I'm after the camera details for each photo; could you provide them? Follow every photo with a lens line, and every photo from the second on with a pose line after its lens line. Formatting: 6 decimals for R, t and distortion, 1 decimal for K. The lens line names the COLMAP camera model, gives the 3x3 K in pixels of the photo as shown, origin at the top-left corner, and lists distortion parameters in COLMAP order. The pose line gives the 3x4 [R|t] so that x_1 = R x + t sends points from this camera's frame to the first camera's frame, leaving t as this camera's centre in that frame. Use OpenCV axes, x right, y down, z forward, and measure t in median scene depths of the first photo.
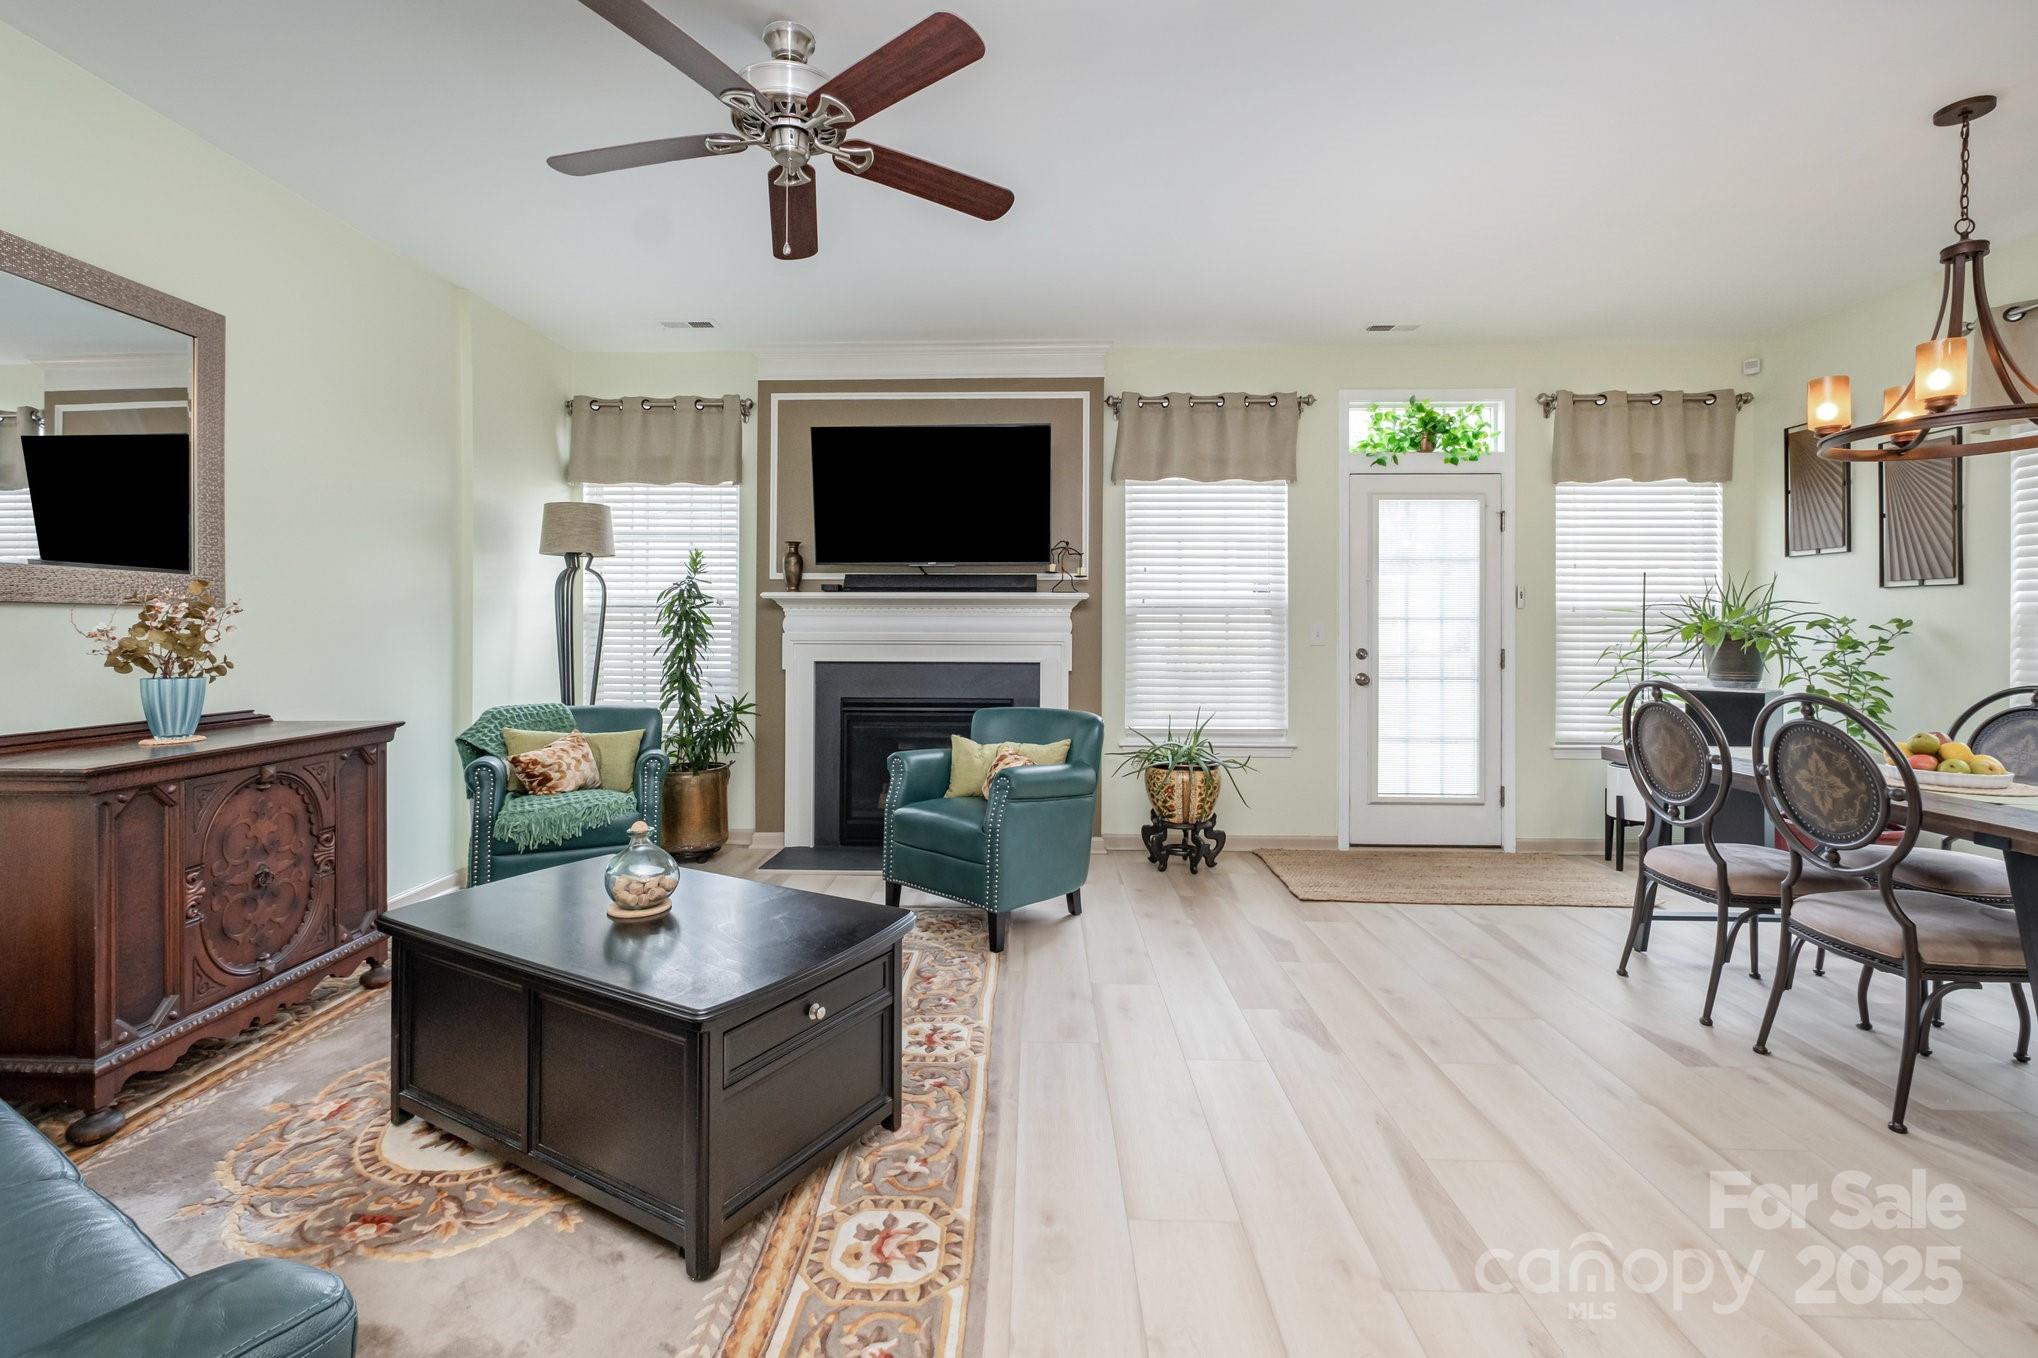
lens RADIAL K [[899.6, 0, 1002.5], [0, 899.6, 646.8], [0, 0, 1]] dist [-0.002307, -0.000419]
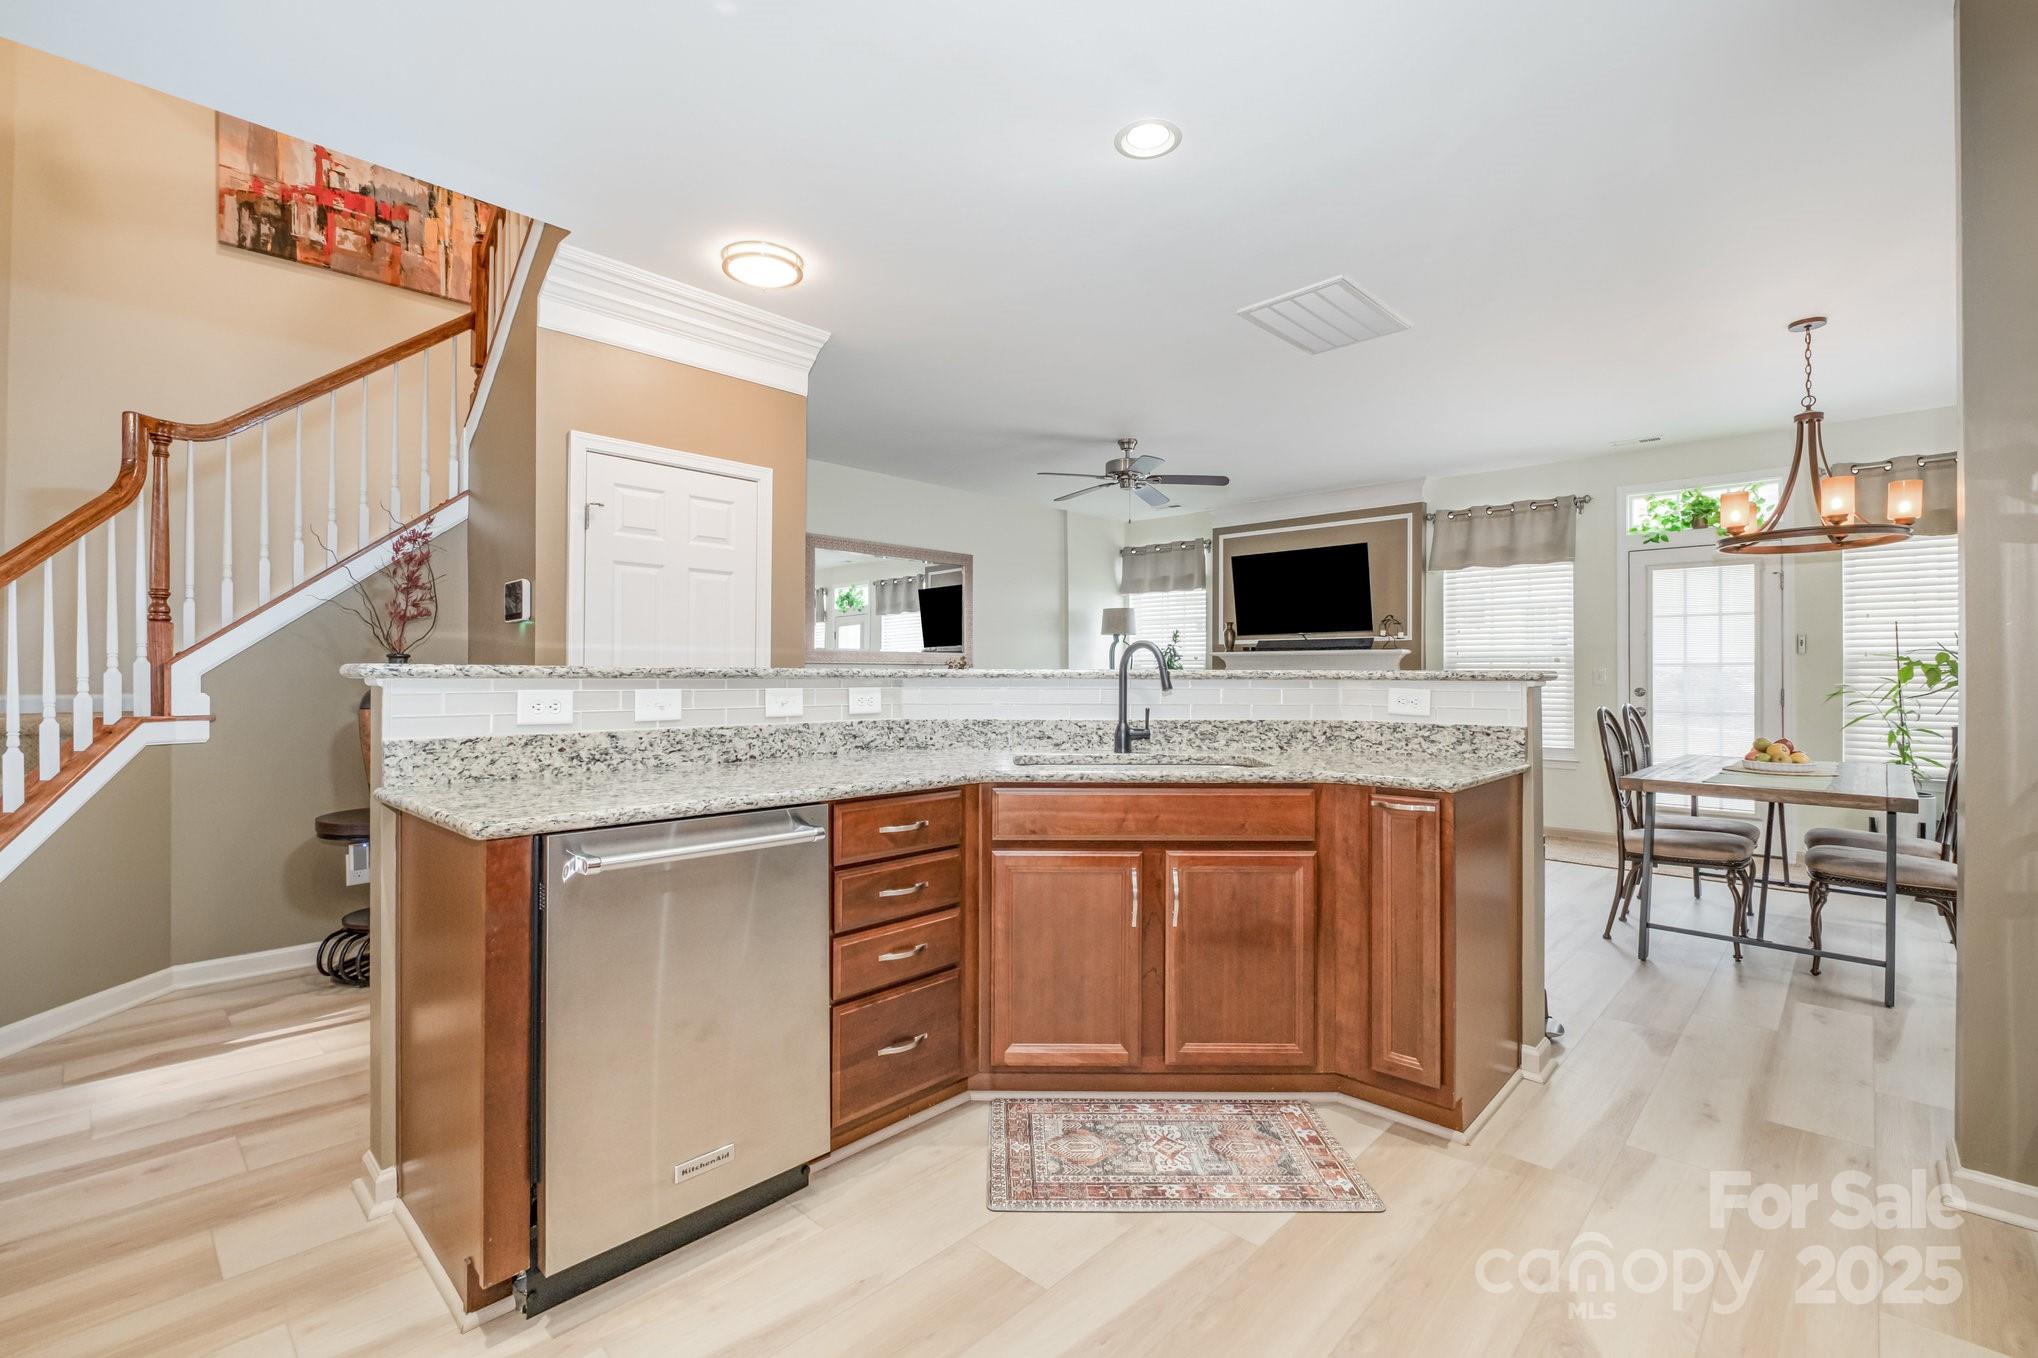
lens RADIAL K [[899.6, 0, 1000.0], [0, 899.6, 675.1], [0, 0, 1]] dist [-0.002307, -0.000419]
pose [[0.743238, -0.001223, -0.669026, 0.593855], [-0.013744, 0.999759, -0.017096, 0.018017], [0.668886, 0.021901, 0.743043, -0.557809]]
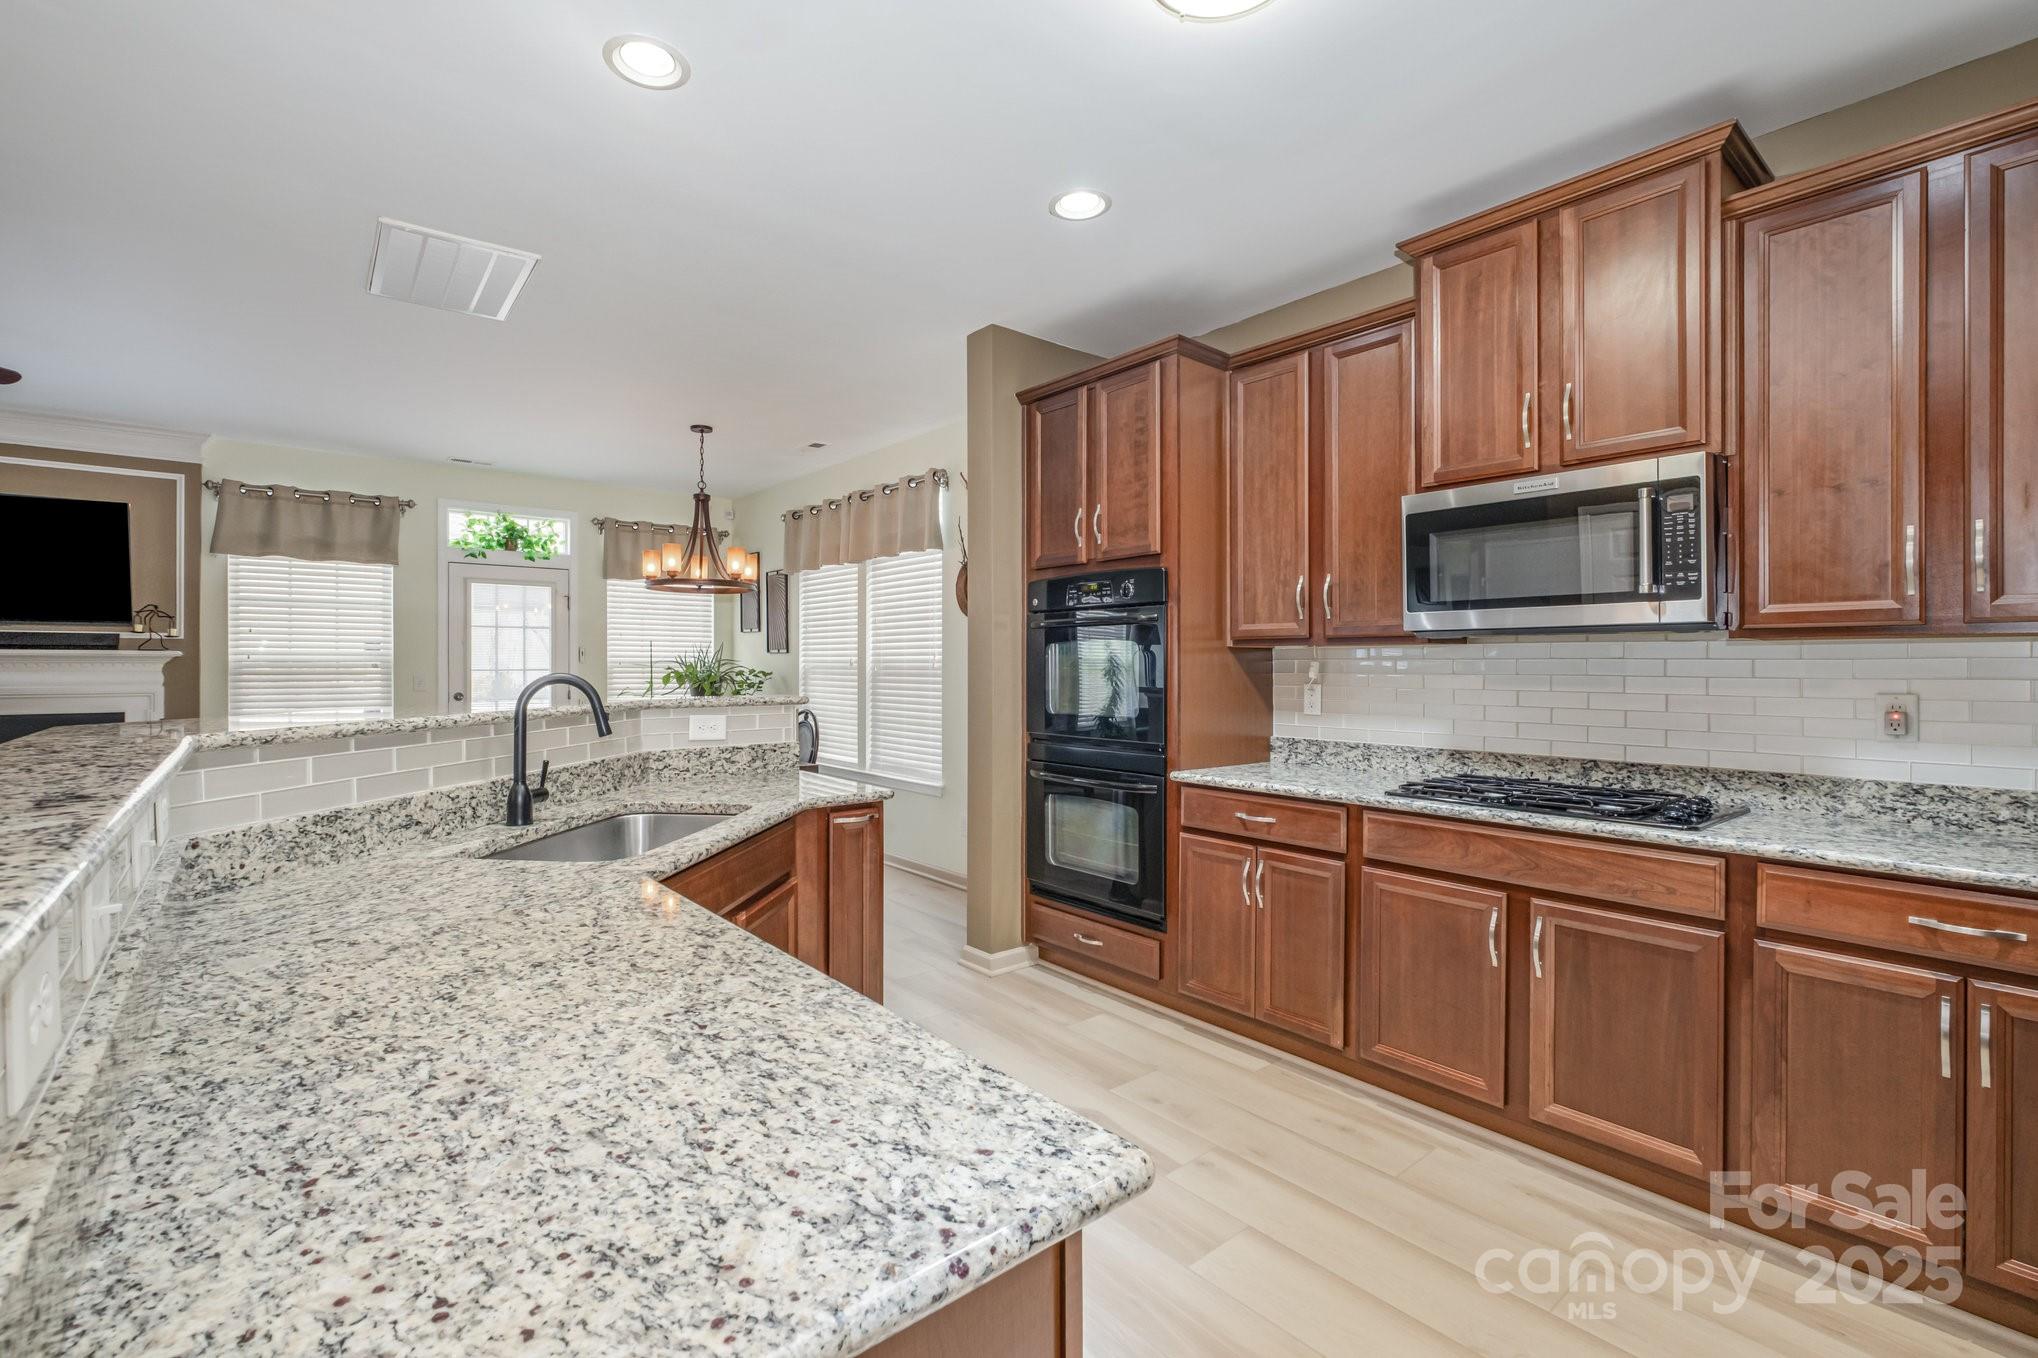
lens RADIAL K [[899.6, 0, 996.0], [0, 899.6, 659.4], [0, 0, 1]] dist [-0.002307, -0.000419]
pose [[0.754049, -0.000494, 0.656818, 0.127749], [0.015859, 0.999722, -0.017455, -0.012392], [-0.656626, 0.023579, 0.753847, -0.546546]]
